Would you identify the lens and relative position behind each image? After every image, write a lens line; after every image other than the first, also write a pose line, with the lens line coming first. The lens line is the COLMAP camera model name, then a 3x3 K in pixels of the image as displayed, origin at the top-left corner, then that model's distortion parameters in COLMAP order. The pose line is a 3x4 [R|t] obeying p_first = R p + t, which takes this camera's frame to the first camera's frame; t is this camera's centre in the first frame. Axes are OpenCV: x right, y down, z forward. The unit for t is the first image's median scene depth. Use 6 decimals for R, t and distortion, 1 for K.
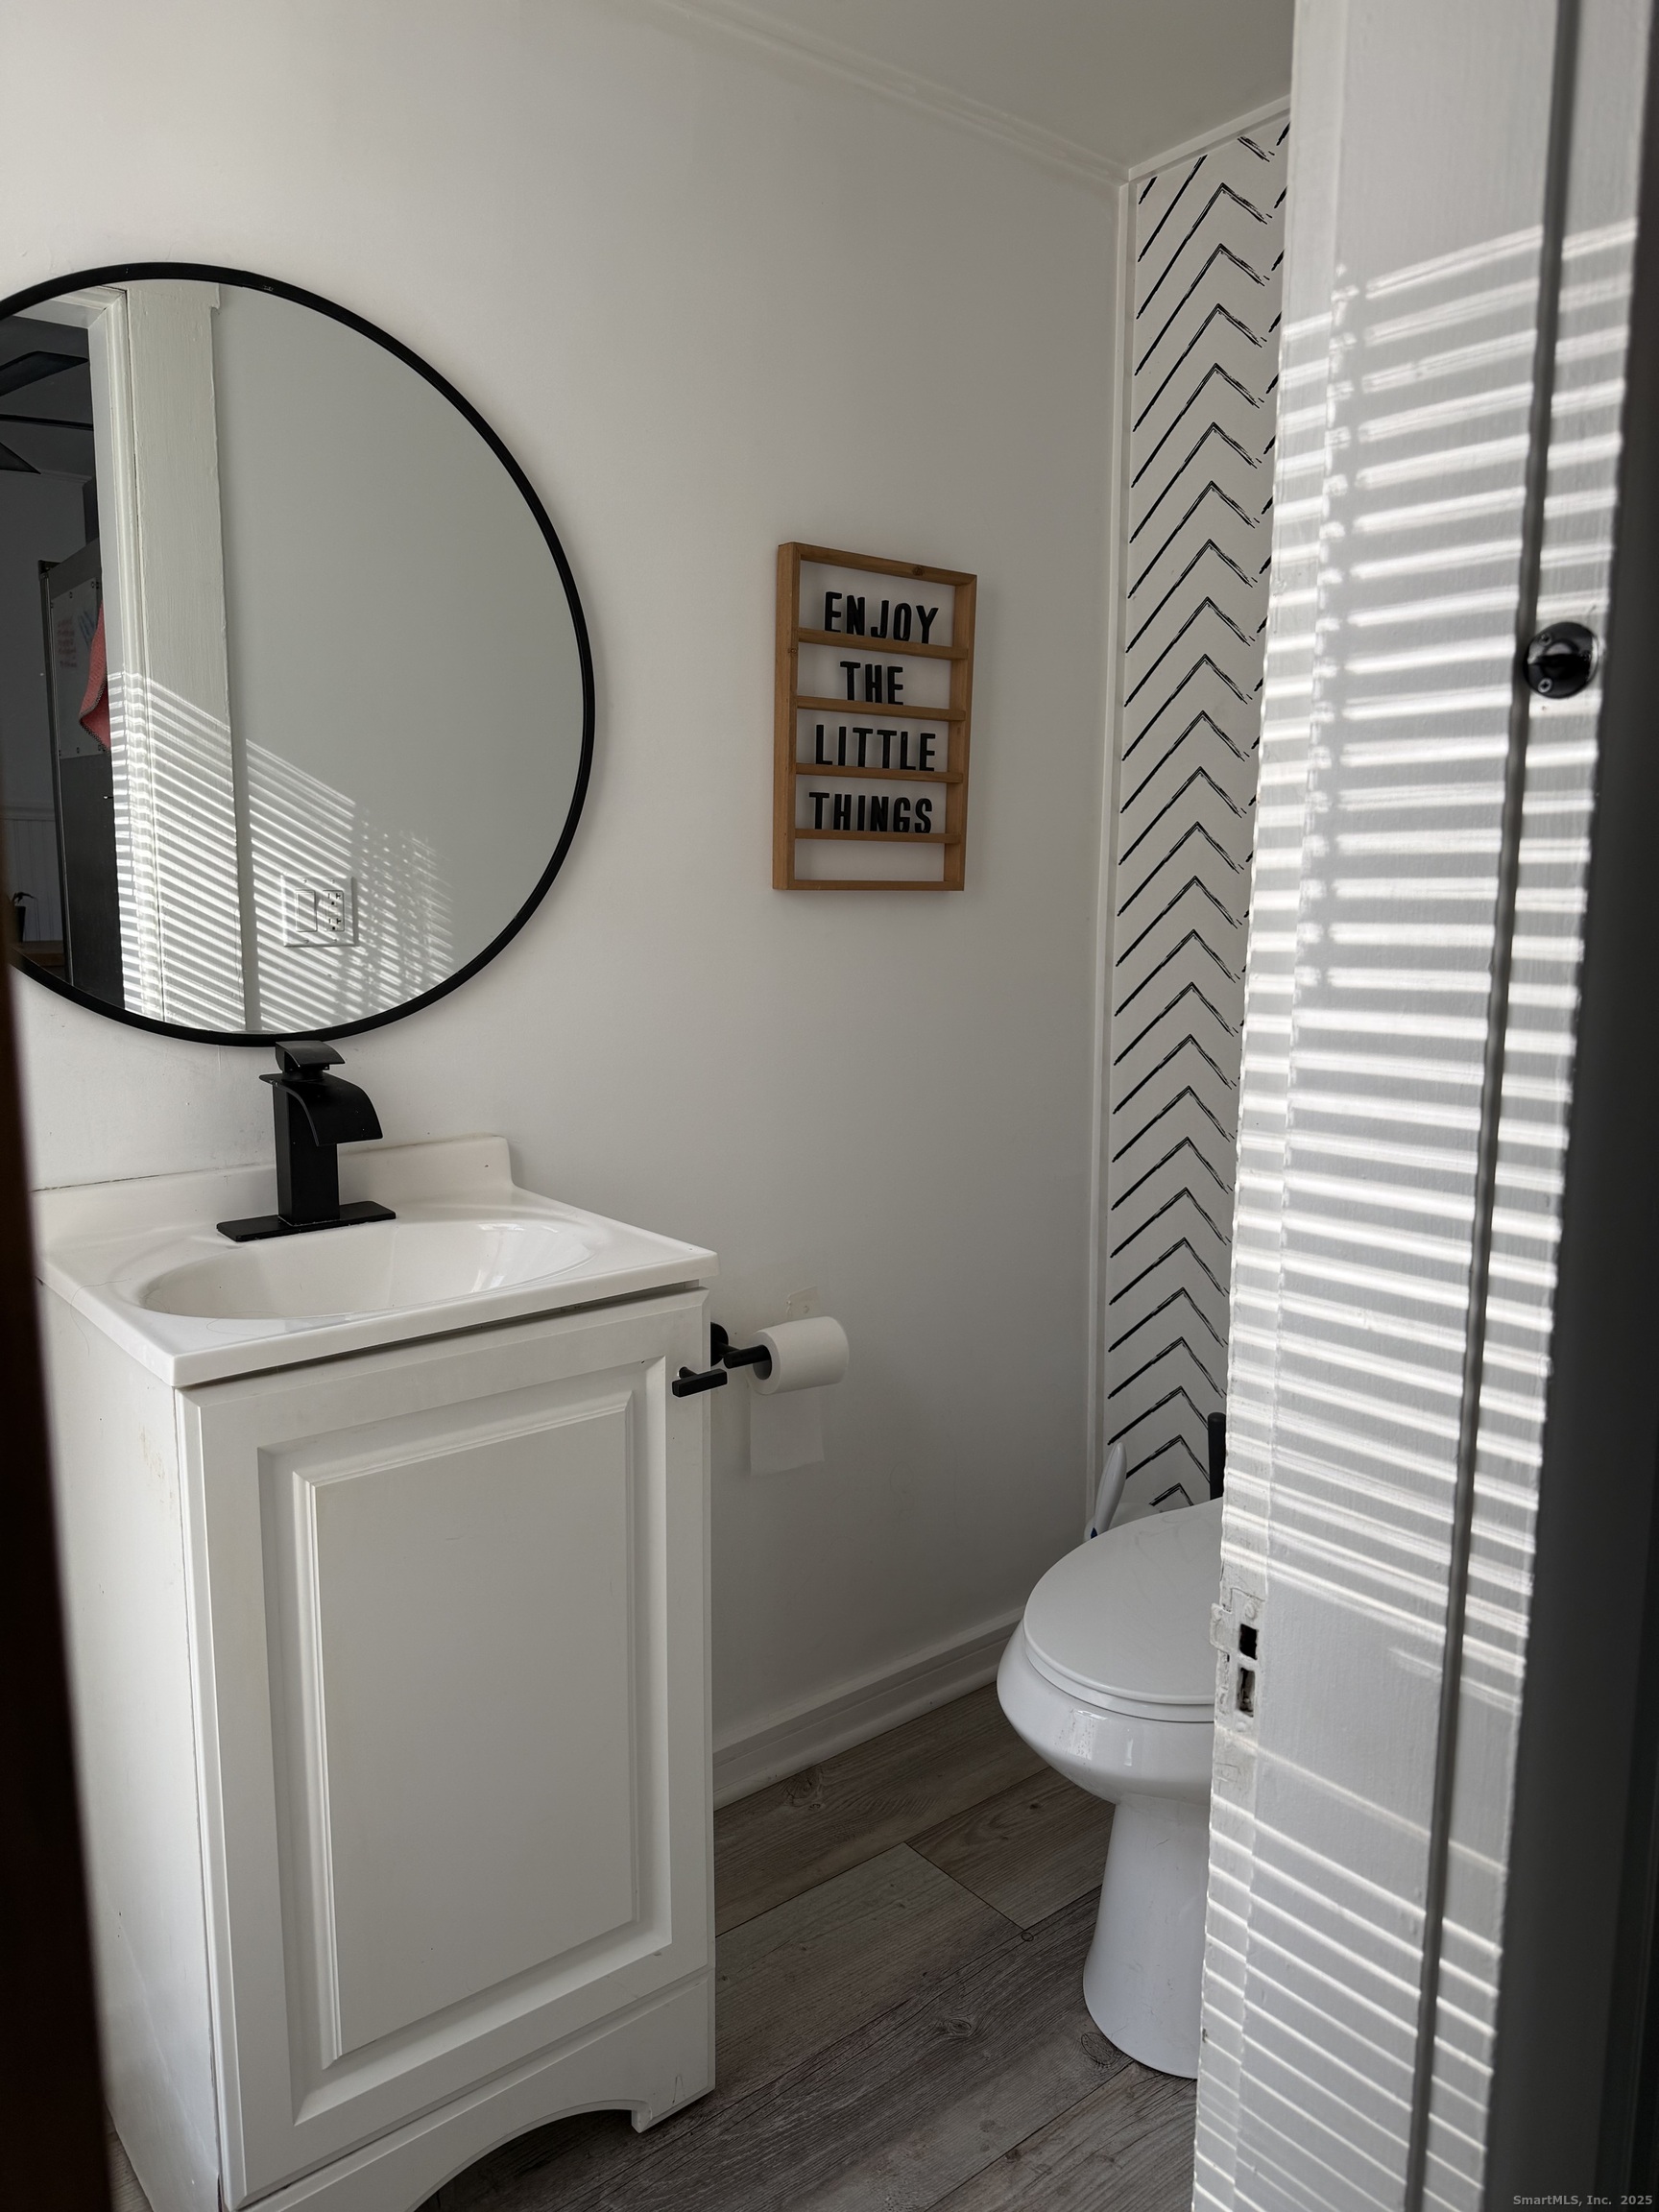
lens RADIAL K [[1532.1, 0, 824.2], [0, 1532.1, 1110.8], [0, 0, 1]] dist [0.031296, -0.041682]
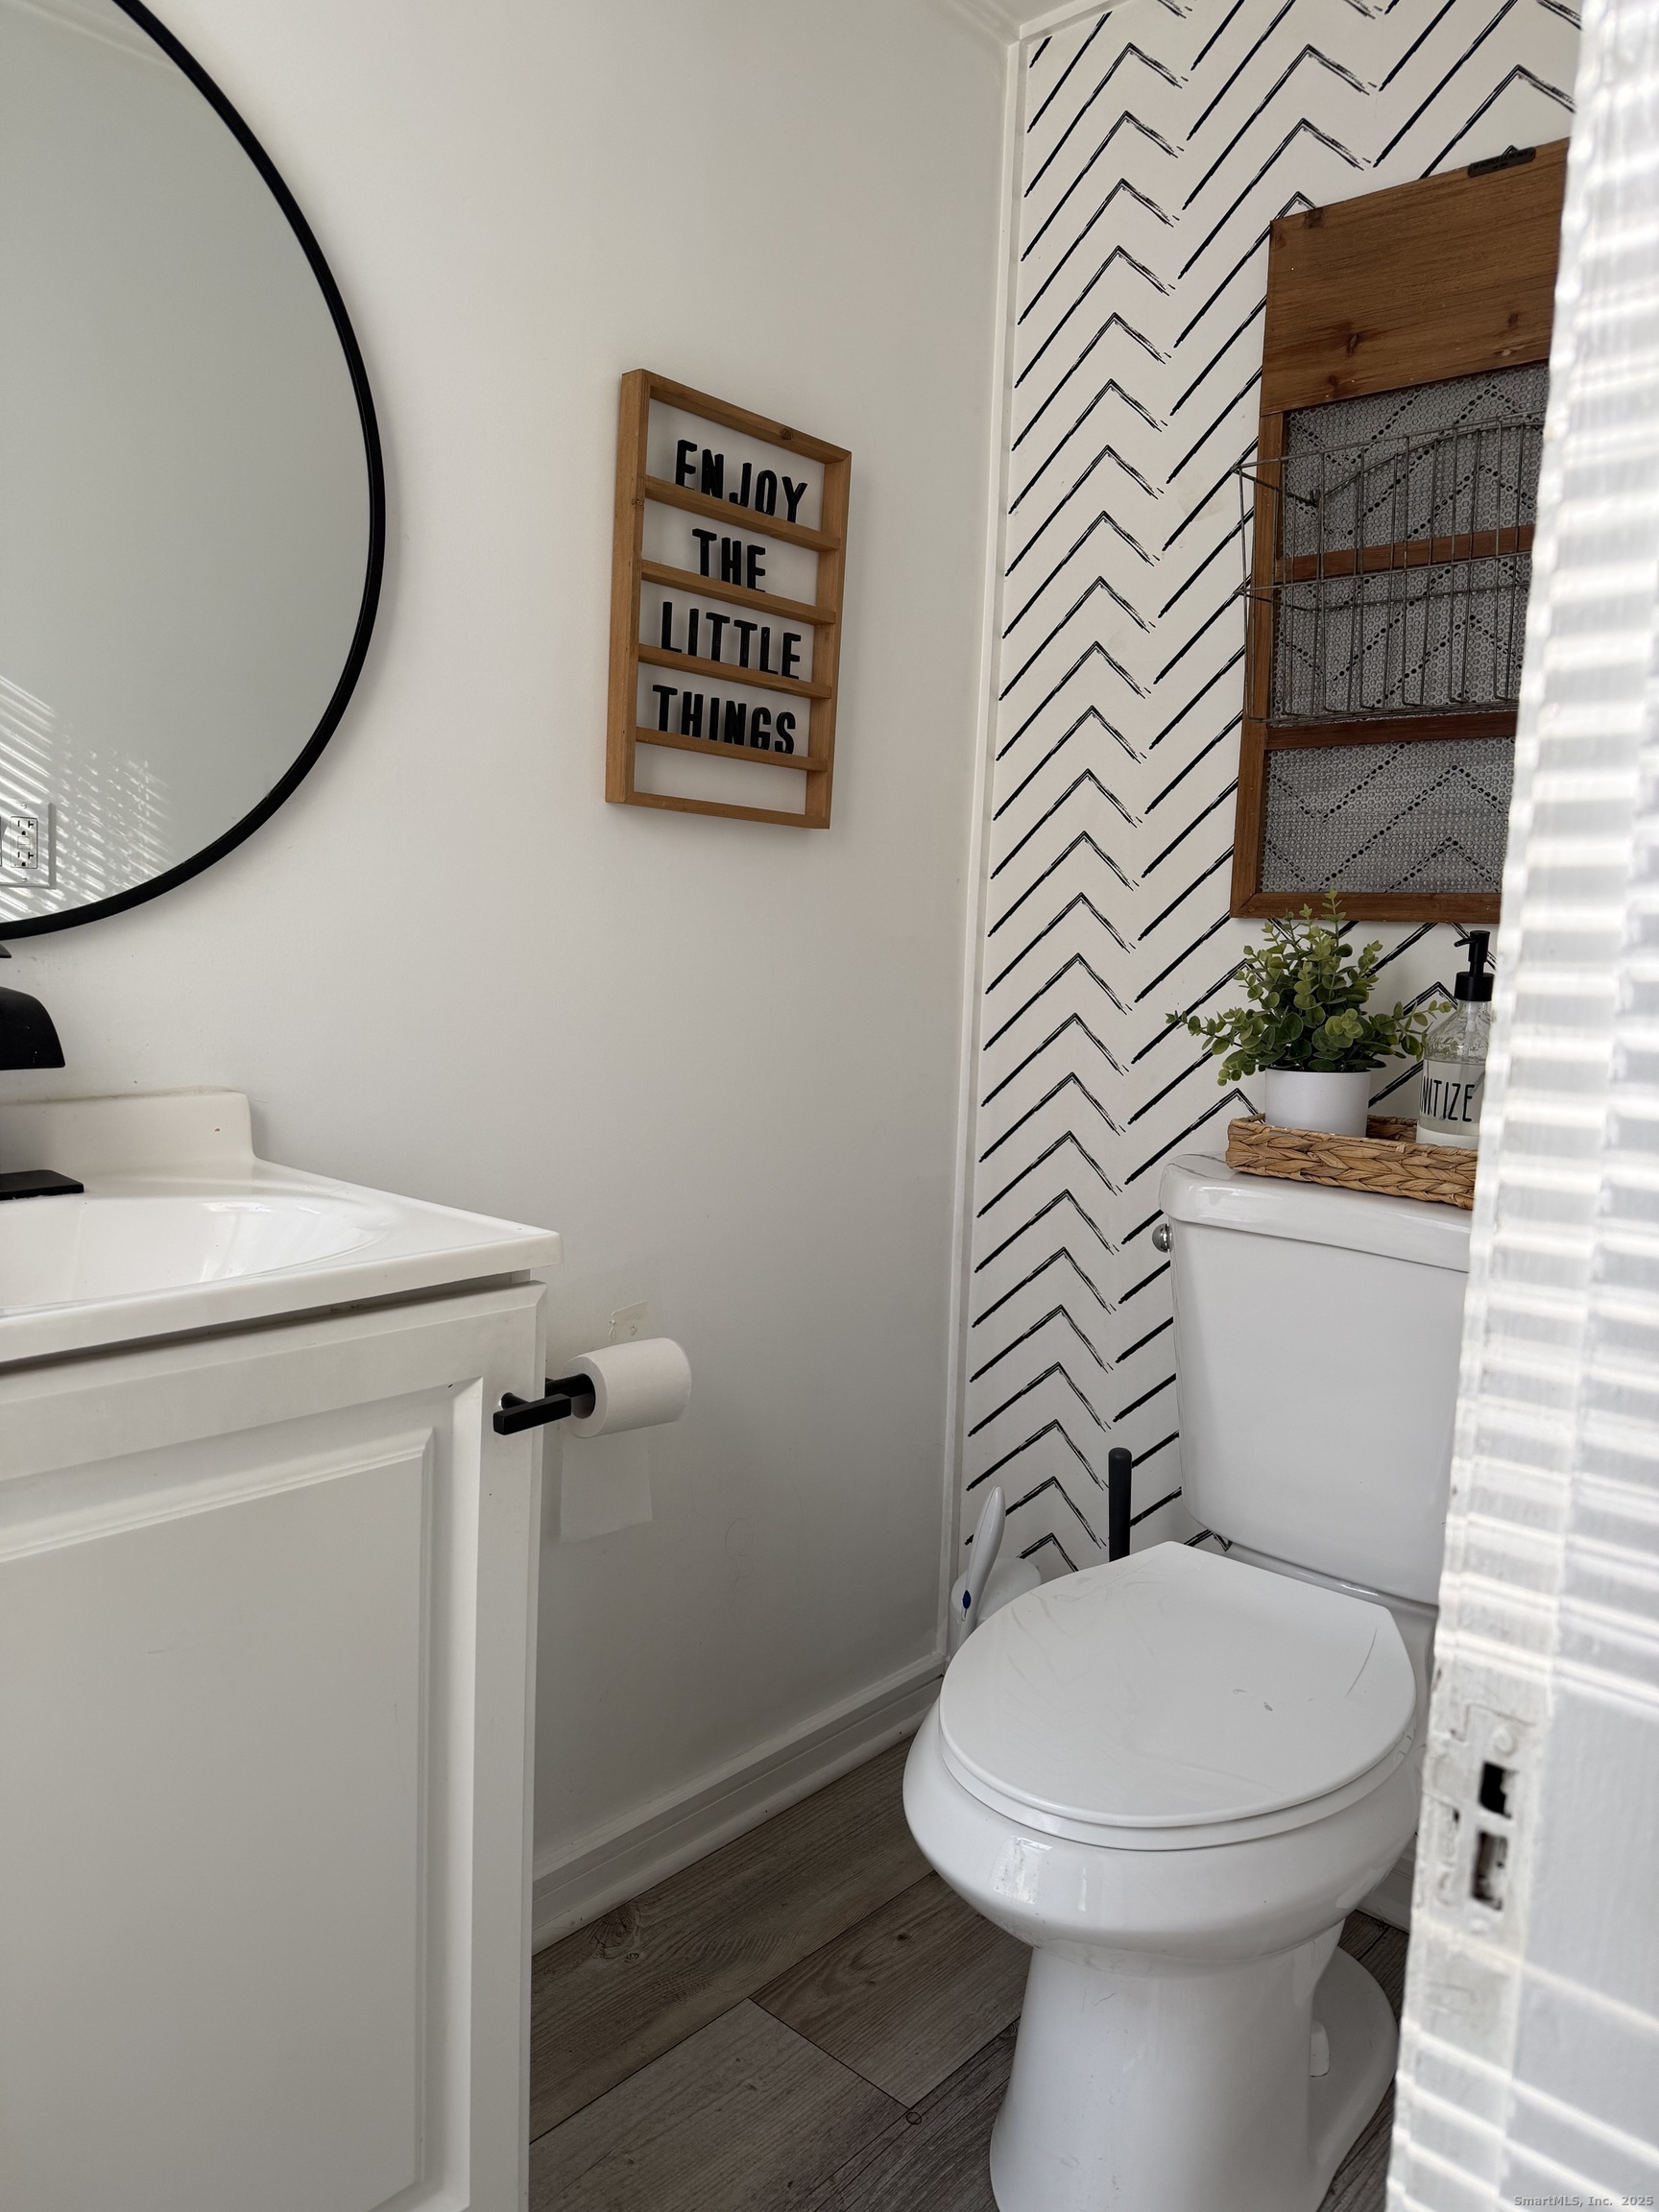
lens RADIAL K [[1532.1, 0, 844.5], [0, 1532.1, 1105.5], [0, 0, 1]] dist [0.031296, -0.041682]
pose [[0.984938, 0.017584, 0.172014, -0.046126], [-0.011285, 0.999232, -0.037531, 0.043159], [-0.172542, 0.035024, 0.984379, 0.194797]]
